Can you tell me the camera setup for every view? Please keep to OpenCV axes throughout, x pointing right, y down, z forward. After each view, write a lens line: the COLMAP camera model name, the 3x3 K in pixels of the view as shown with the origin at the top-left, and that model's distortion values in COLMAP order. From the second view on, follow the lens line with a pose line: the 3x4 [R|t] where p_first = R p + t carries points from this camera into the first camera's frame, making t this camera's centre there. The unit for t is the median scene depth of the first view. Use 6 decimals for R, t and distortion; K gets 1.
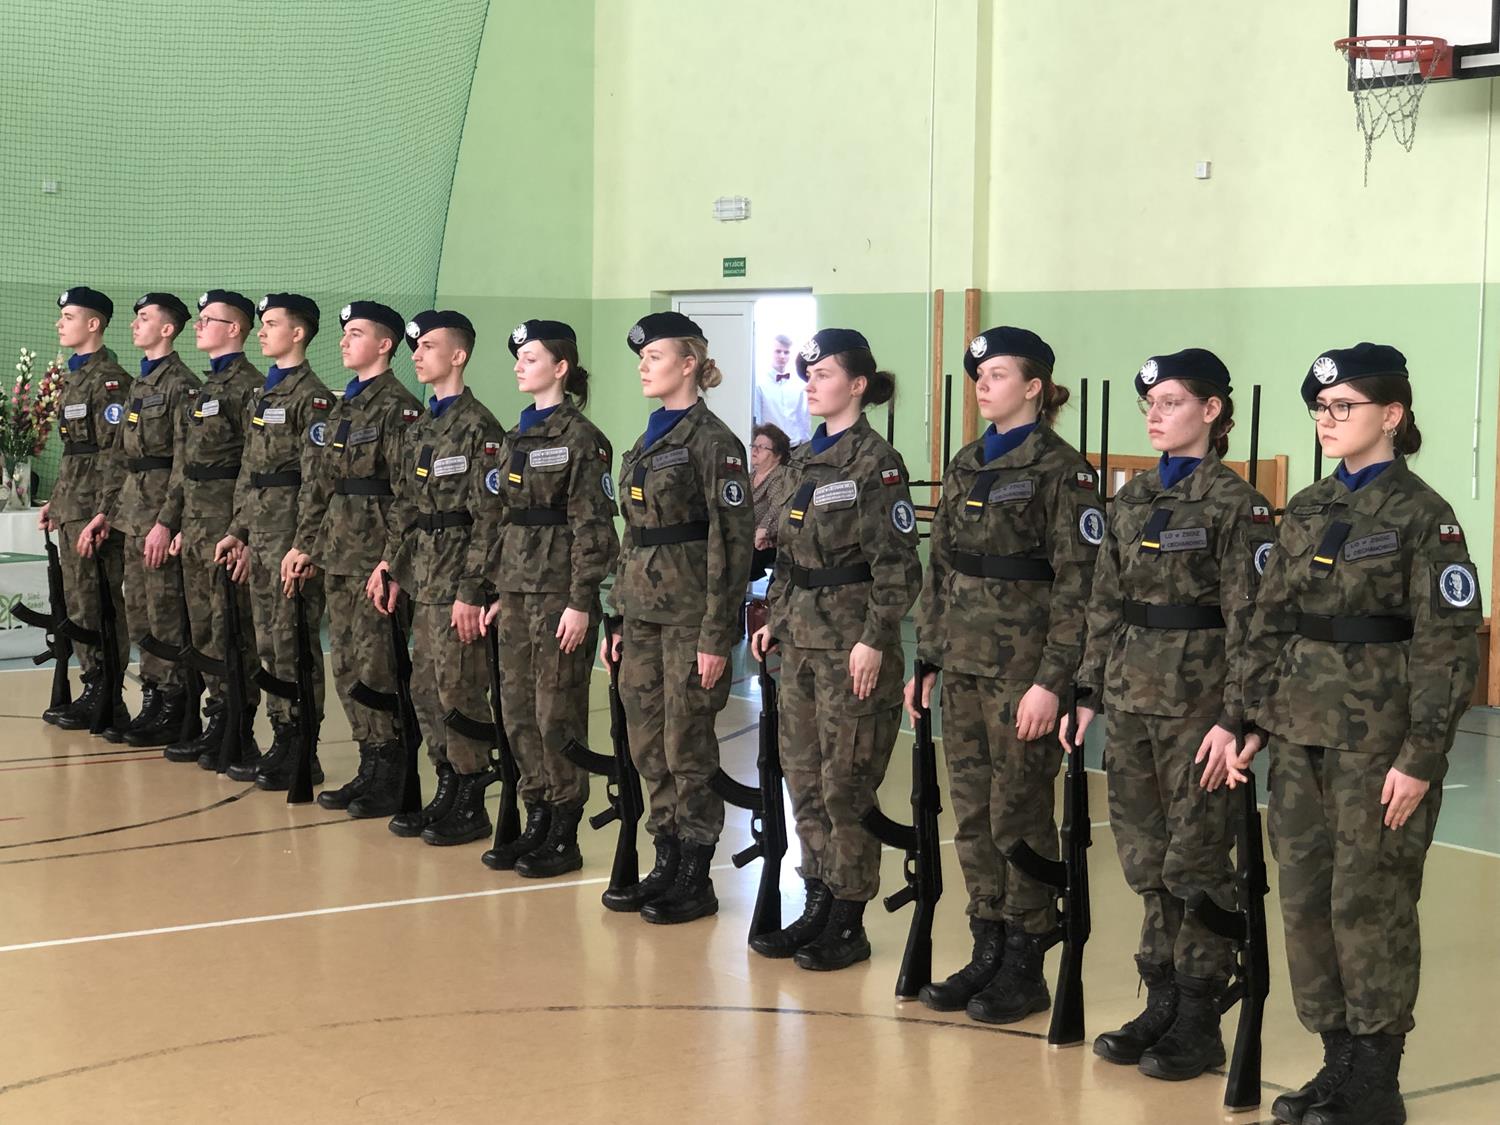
lens RADIAL K [[2714.9, 0, 774.3], [0, 2714.9, 526.3], [0, 0, 1]] dist [0.040043, 0.000000]
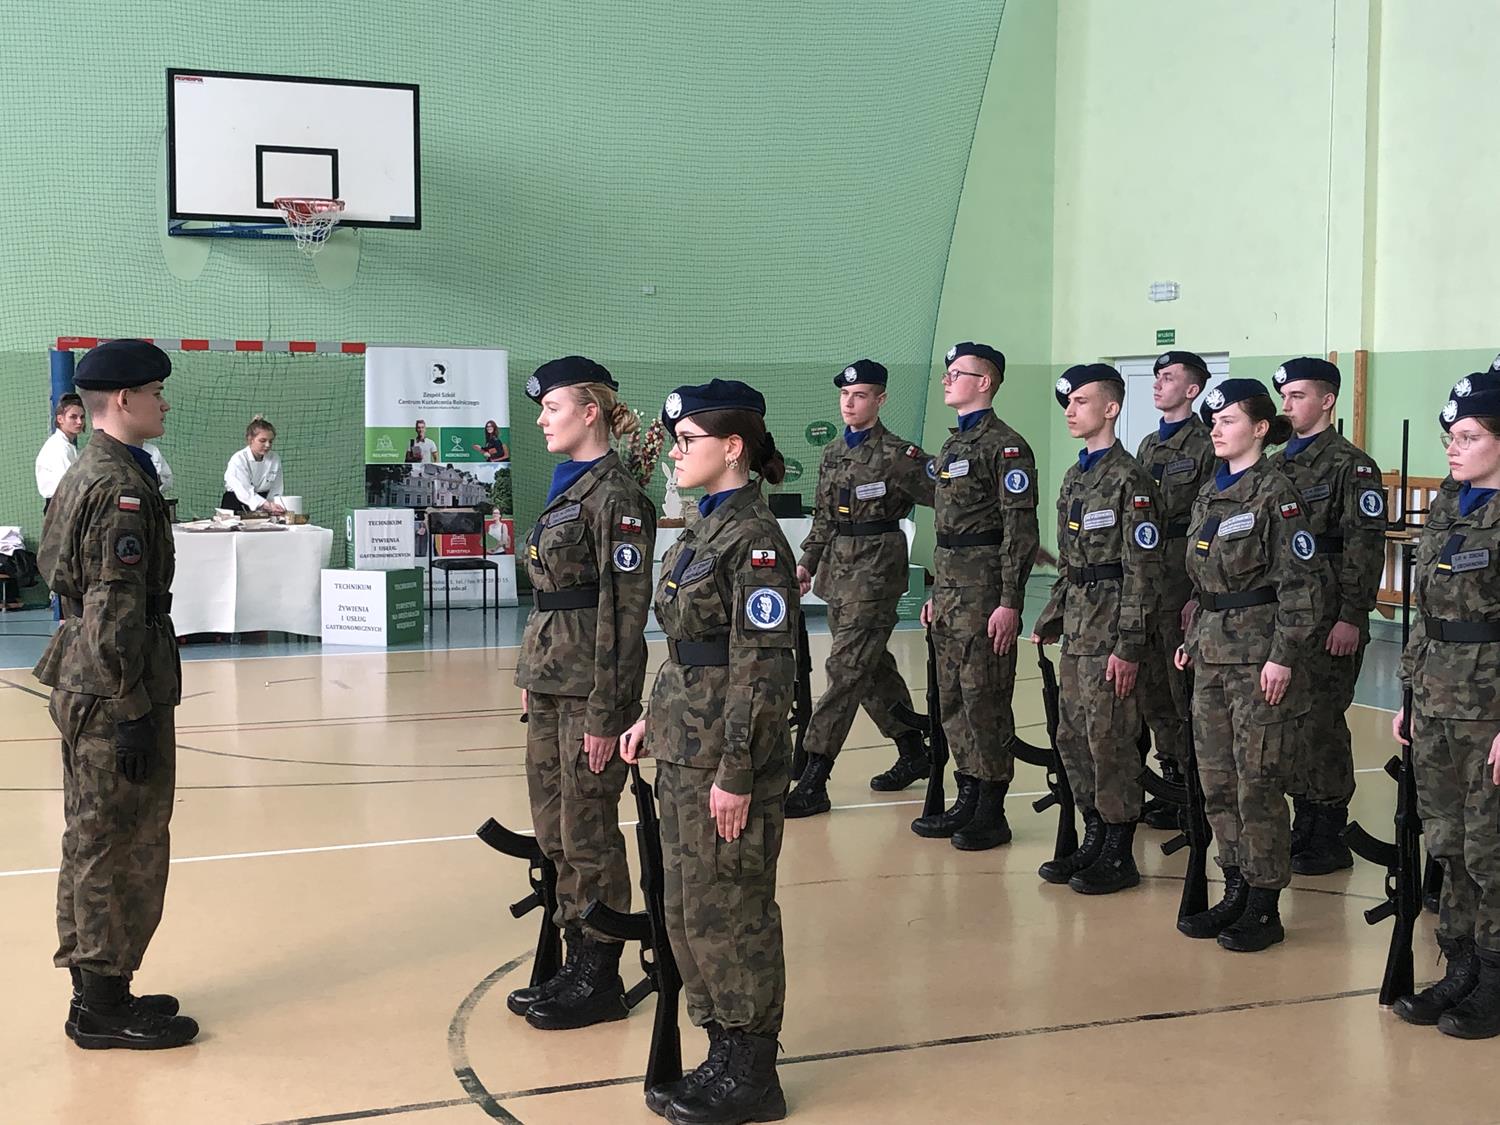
lens RADIAL K [[2177.1, 0, 722.8], [0, 2177.1, 556.0], [0, 0, 1]] dist [0.066313, 0.000000]
pose [[0.977592, 0.001207, -0.210507, -0.002846], [-0.000434, 0.999993, 0.003720, 0.005740], [0.210510, -0.003546, 0.977585, -0.076422]]
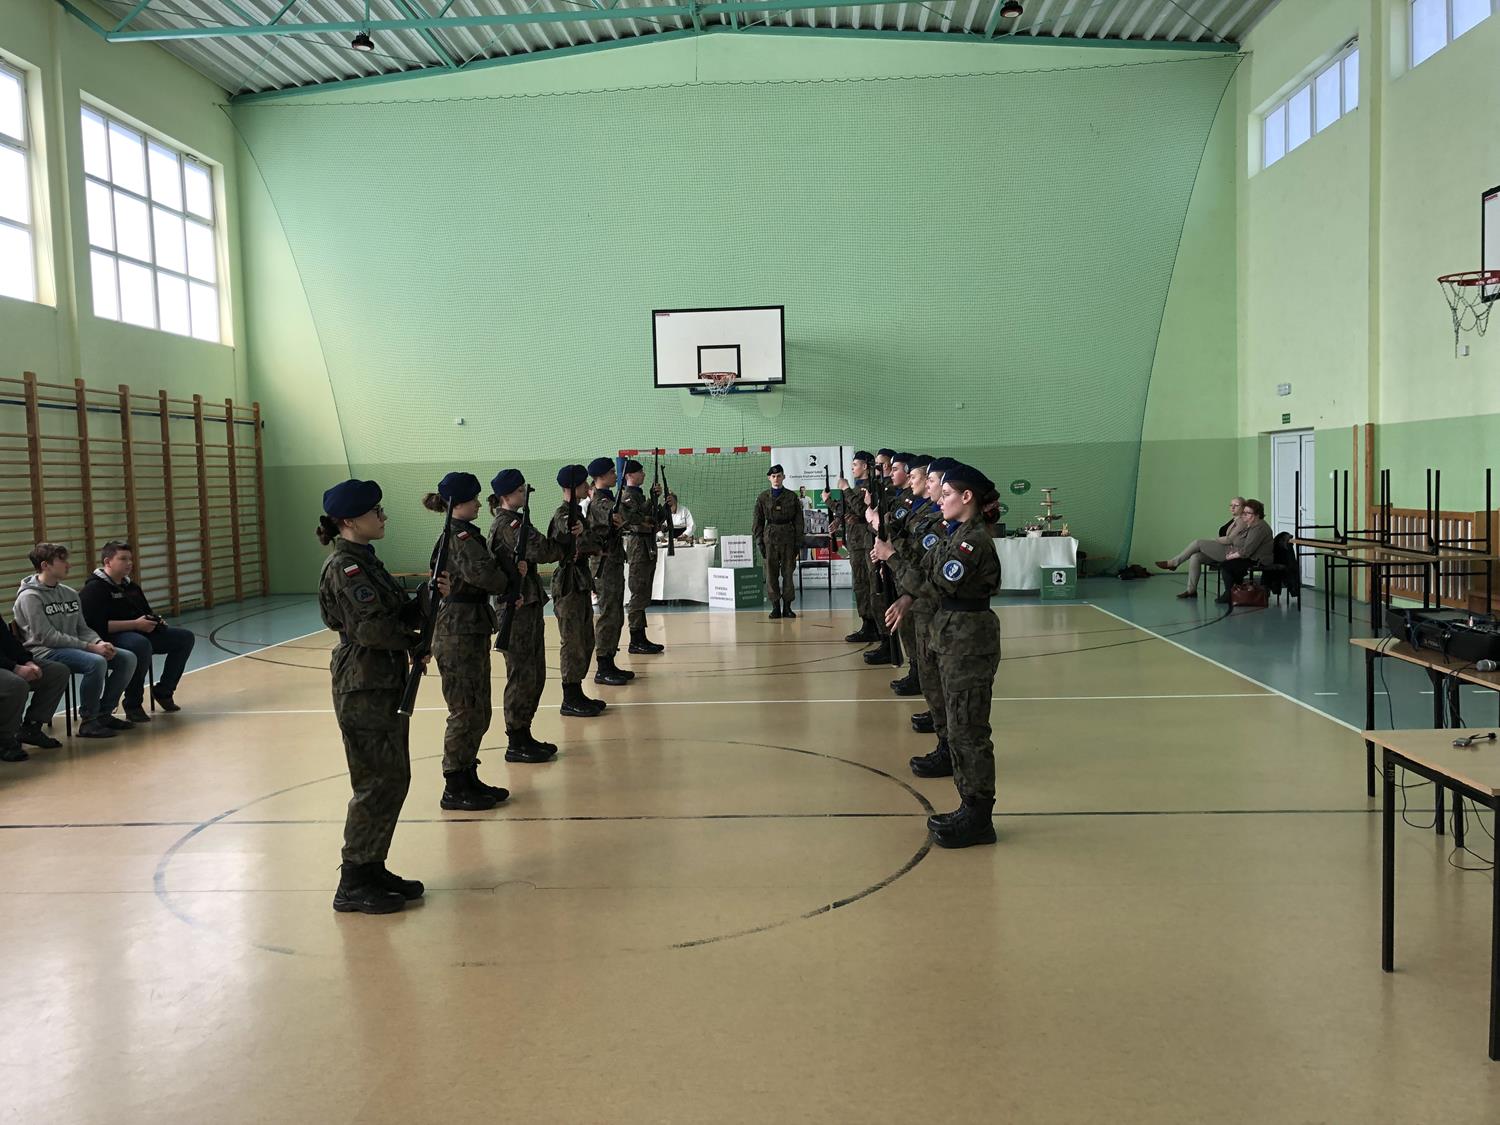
lens RADIAL K [[1235.1, 0, 728.2], [0, 1235.1, 548.2], [0, 0, 1]] dist [0.024714, -0.022598]
pose [[0.780924, -0.004213, -0.624612, 0.354119], [0.002213, 0.999990, -0.003979, 0.002081], [0.624622, 0.001725, 0.780925, 0.065204]]
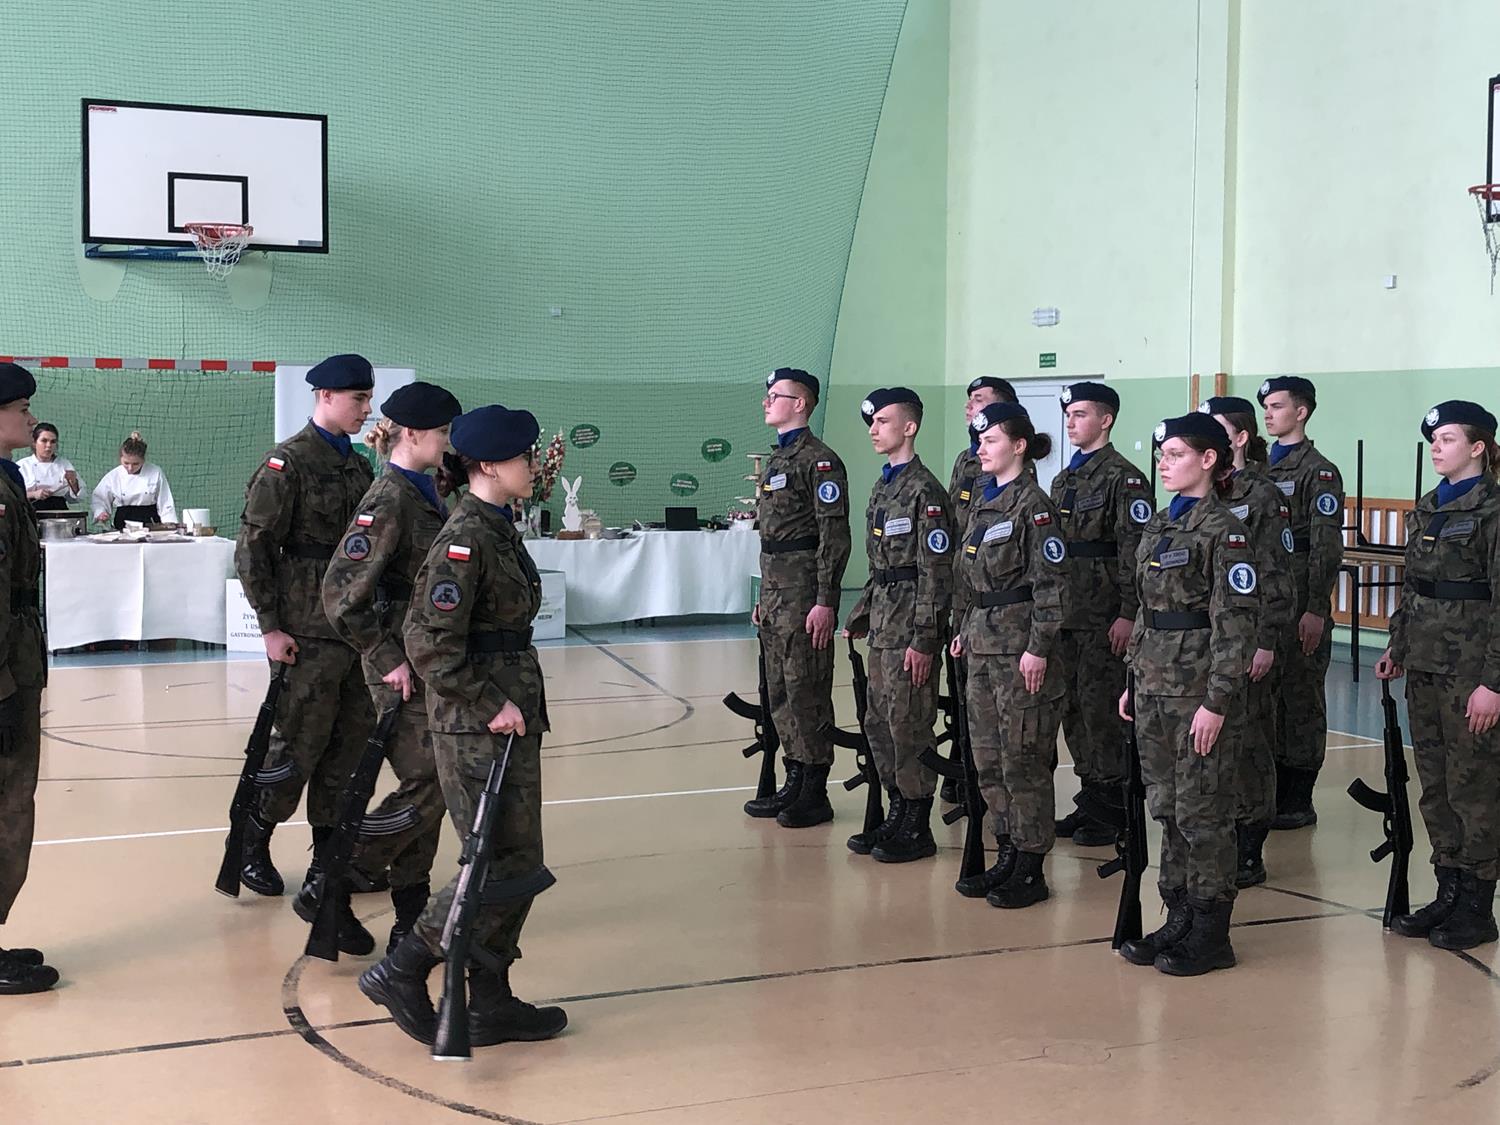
lens RADIAL K [[2177.1, 0, 762.6], [0, 2177.1, 537.4], [0, 0, 1]] dist [0.066313, 0.000000]
pose [[0.985387, -0.001471, -0.170323, 0.045724], [-0.000789, 0.999913, -0.013198, 0.010240], [0.170328, 0.013140, 0.985300, -0.133887]]
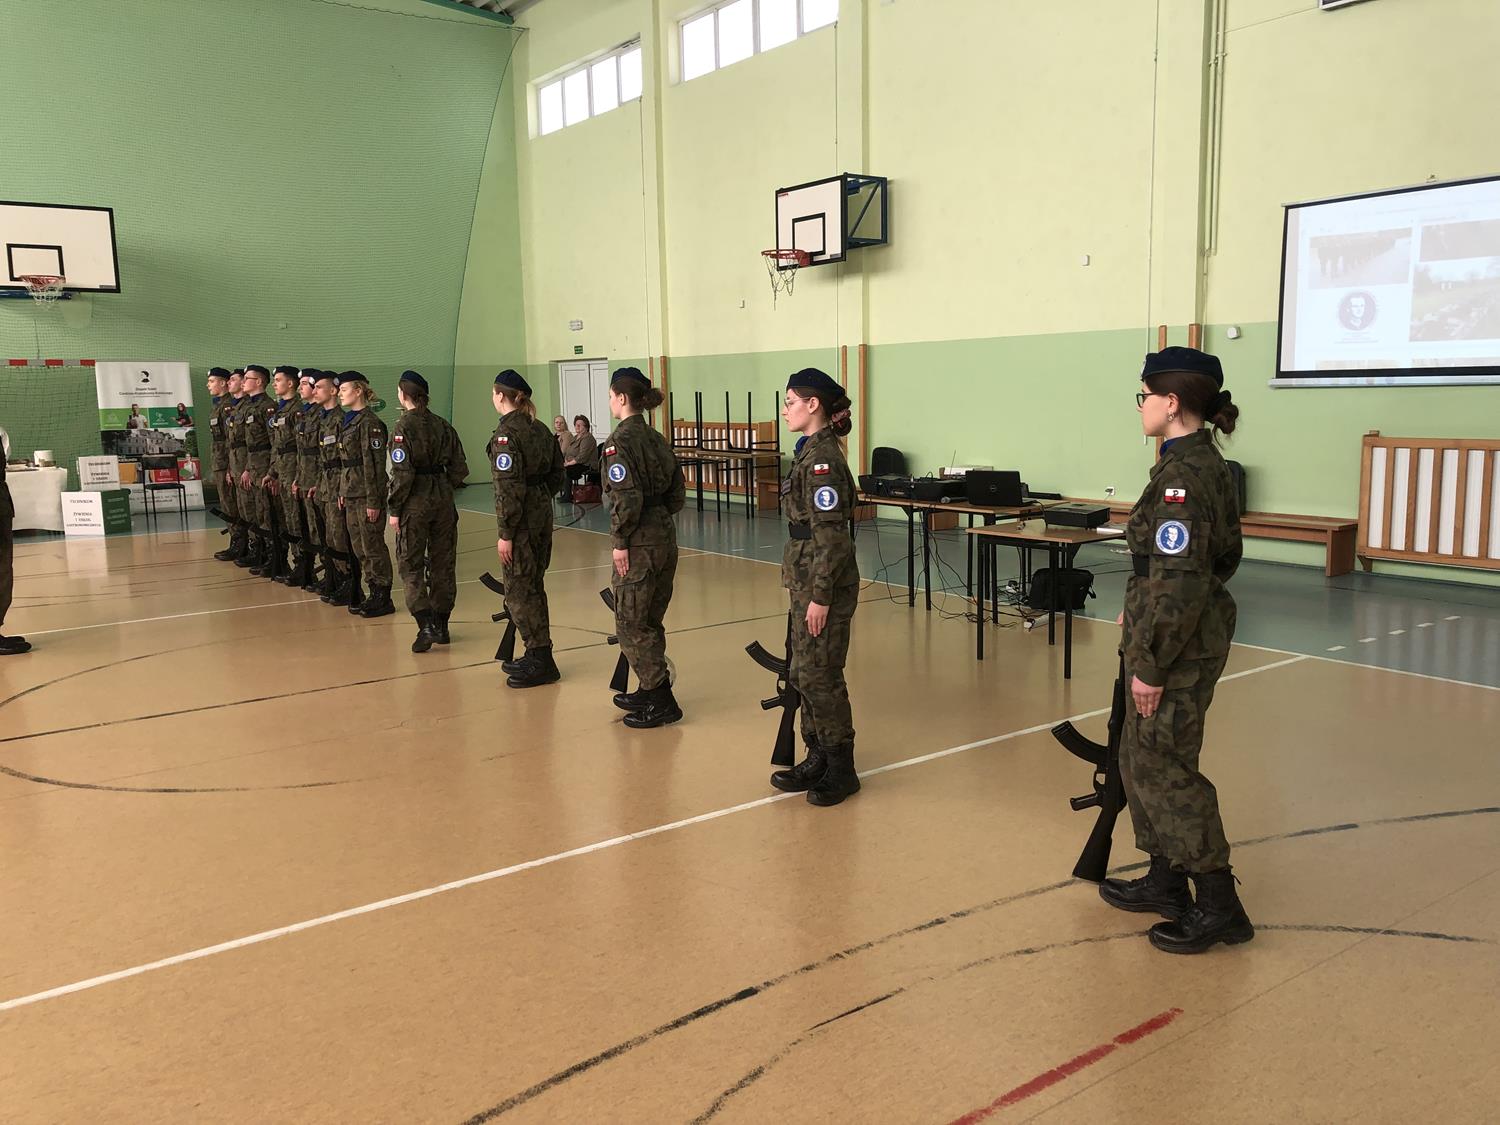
lens RADIAL K [[1235.1, 0, 752.1], [0, 1235.1, 559.4], [0, 0, 1]] dist [0.024714, -0.022598]
pose [[0.998890, -0.040205, 0.024528, 0.158950], [0.038199, 0.996270, 0.077379, 0.015324], [-0.027547, -0.076357, 0.996700, -0.155977]]
